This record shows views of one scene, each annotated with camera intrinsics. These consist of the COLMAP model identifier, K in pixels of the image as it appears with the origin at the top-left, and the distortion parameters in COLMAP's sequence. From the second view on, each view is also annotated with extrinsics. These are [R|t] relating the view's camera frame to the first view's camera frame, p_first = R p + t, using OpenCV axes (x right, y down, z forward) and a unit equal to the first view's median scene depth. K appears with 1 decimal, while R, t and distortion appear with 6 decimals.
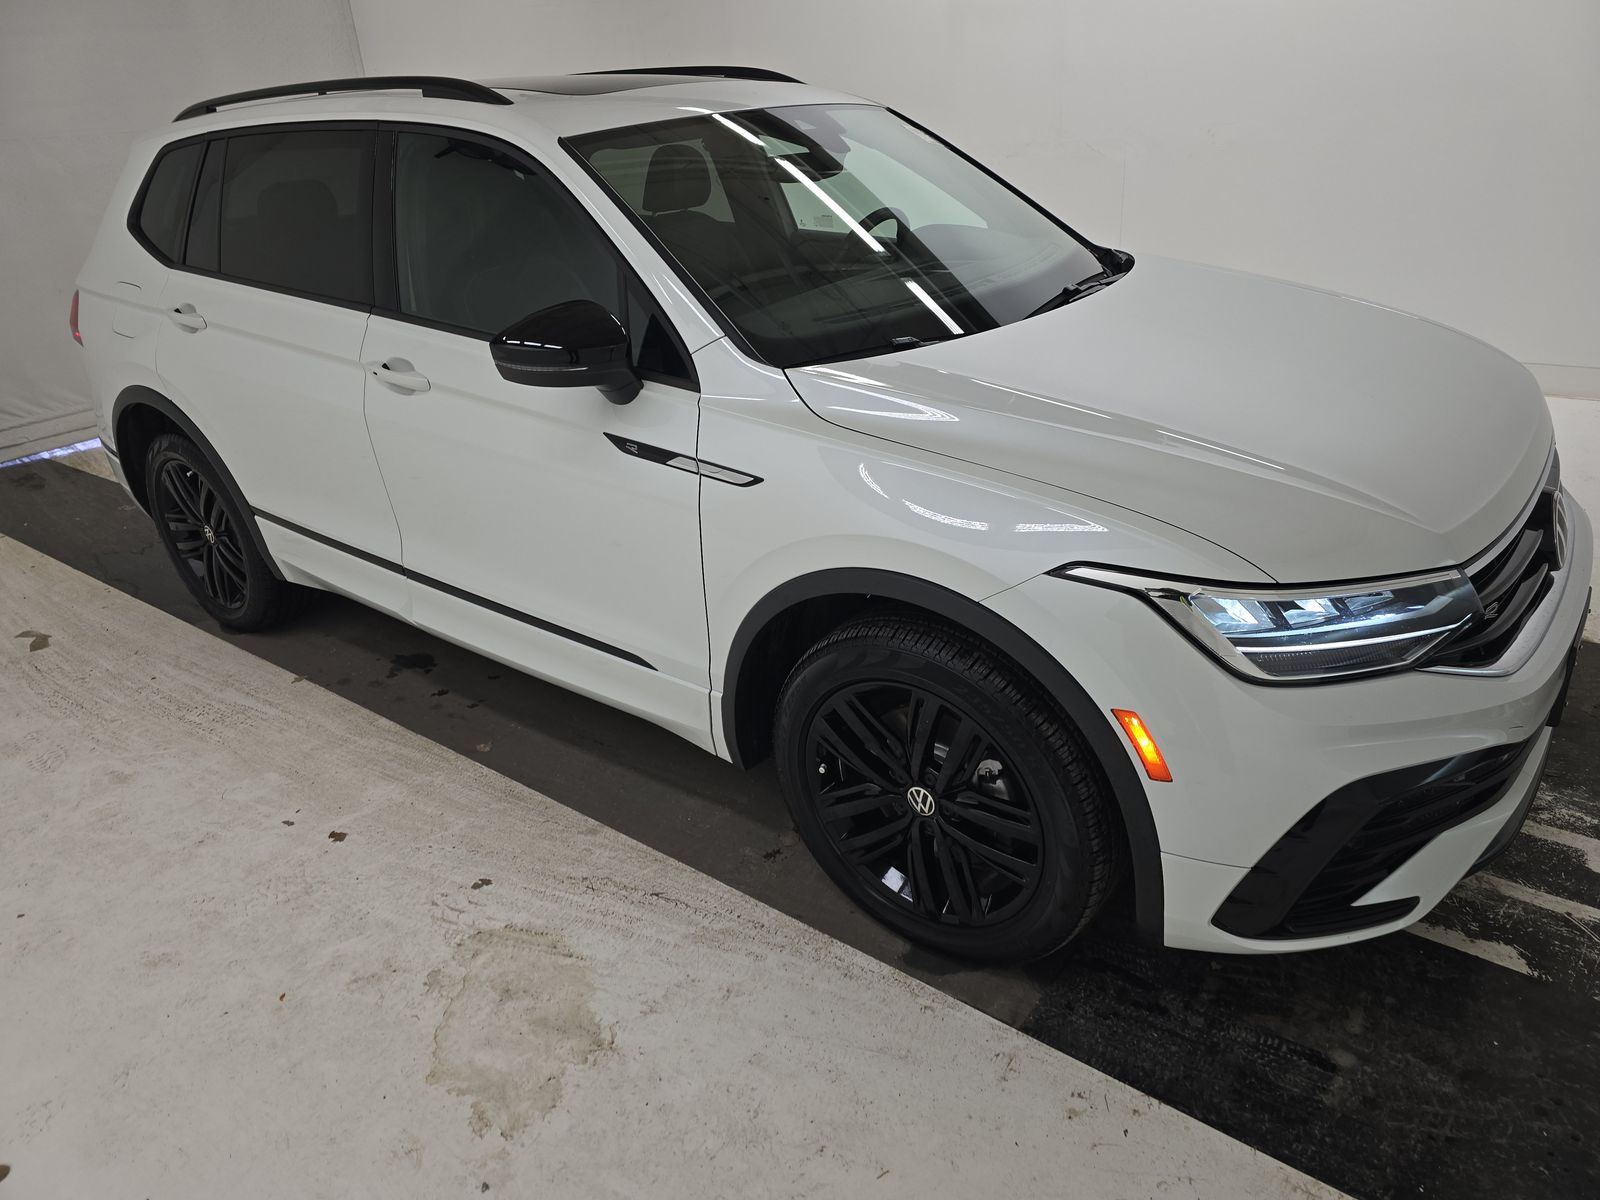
lens RADIAL K [[1076.1, 0, 806.5], [0, 1076.1, 607.7], [0, 0, 1]] dist [0.030552, -0.038109]
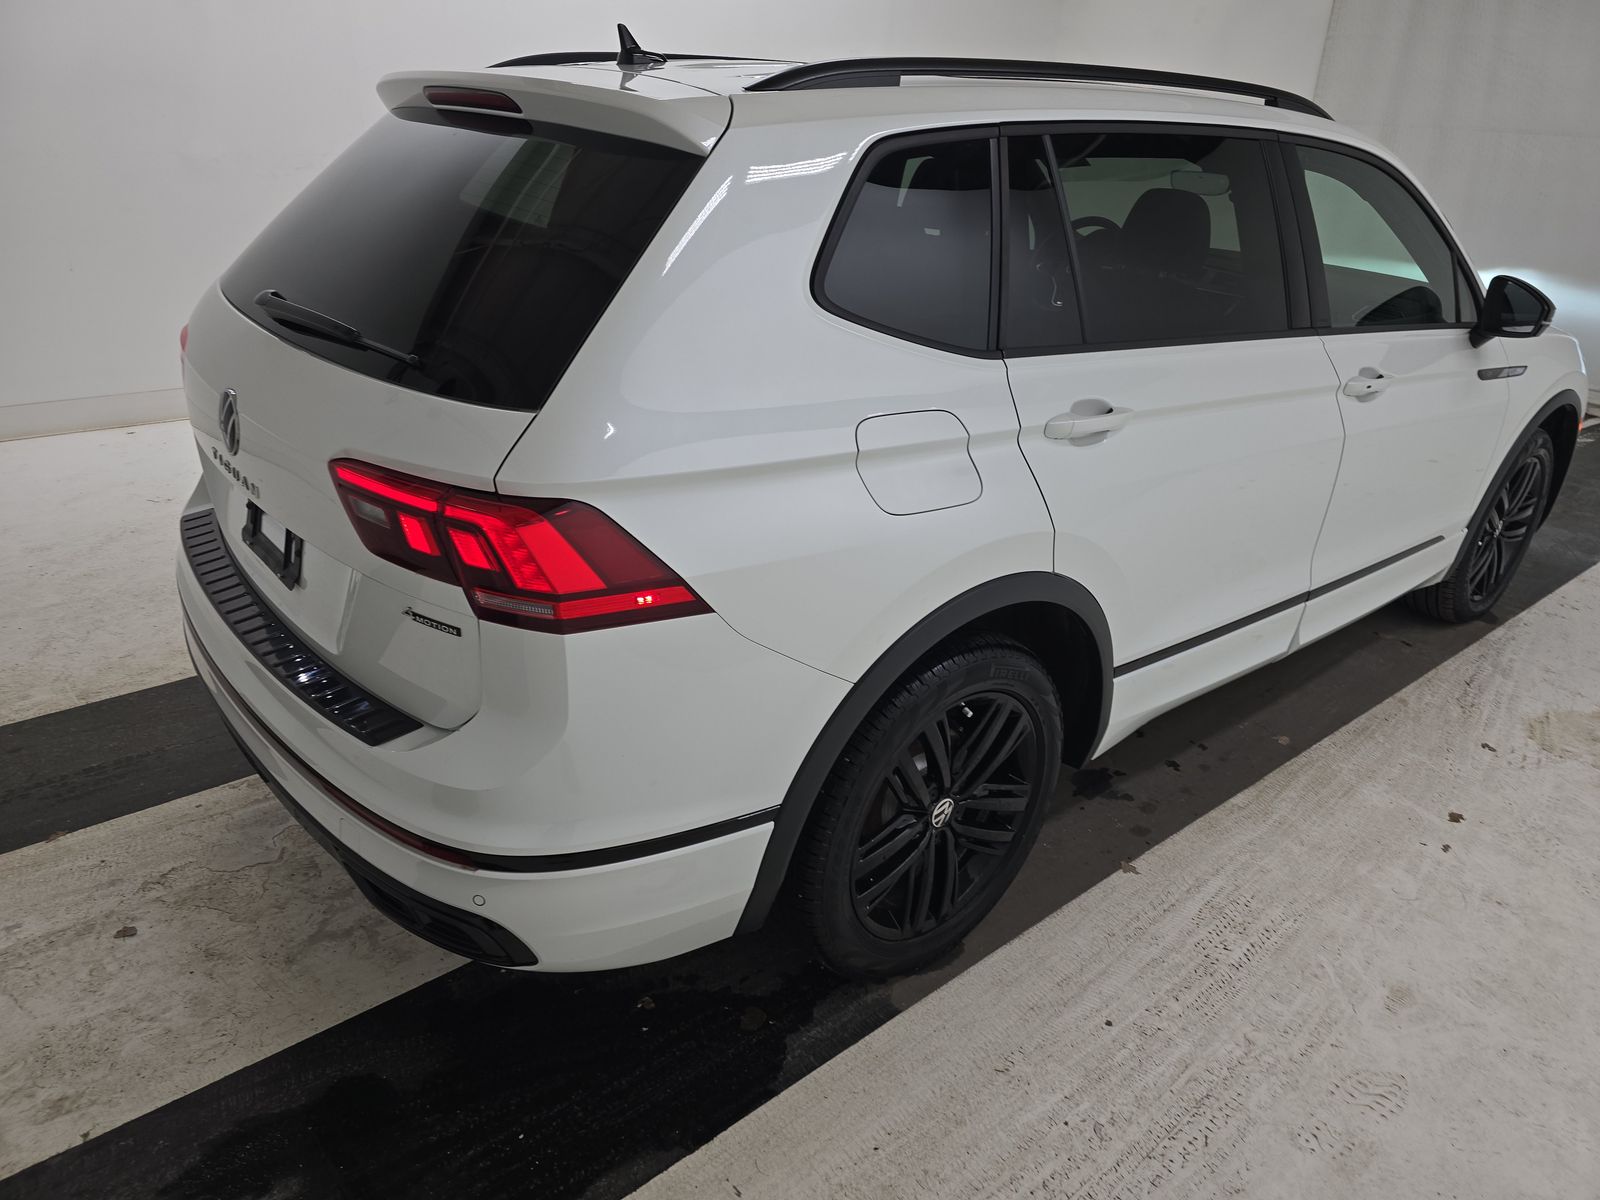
lens RADIAL K [[1076.1, 0, 806.5], [0, 1076.1, 607.7], [0, 0, 1]] dist [0.030552, -0.038109]
pose [[0.221497, -0.347297, 0.911221, -1.482317], [0.377072, 0.892250, 0.248409, -0.472380], [-0.899309, 0.288574, 0.328586, 1.187290]]
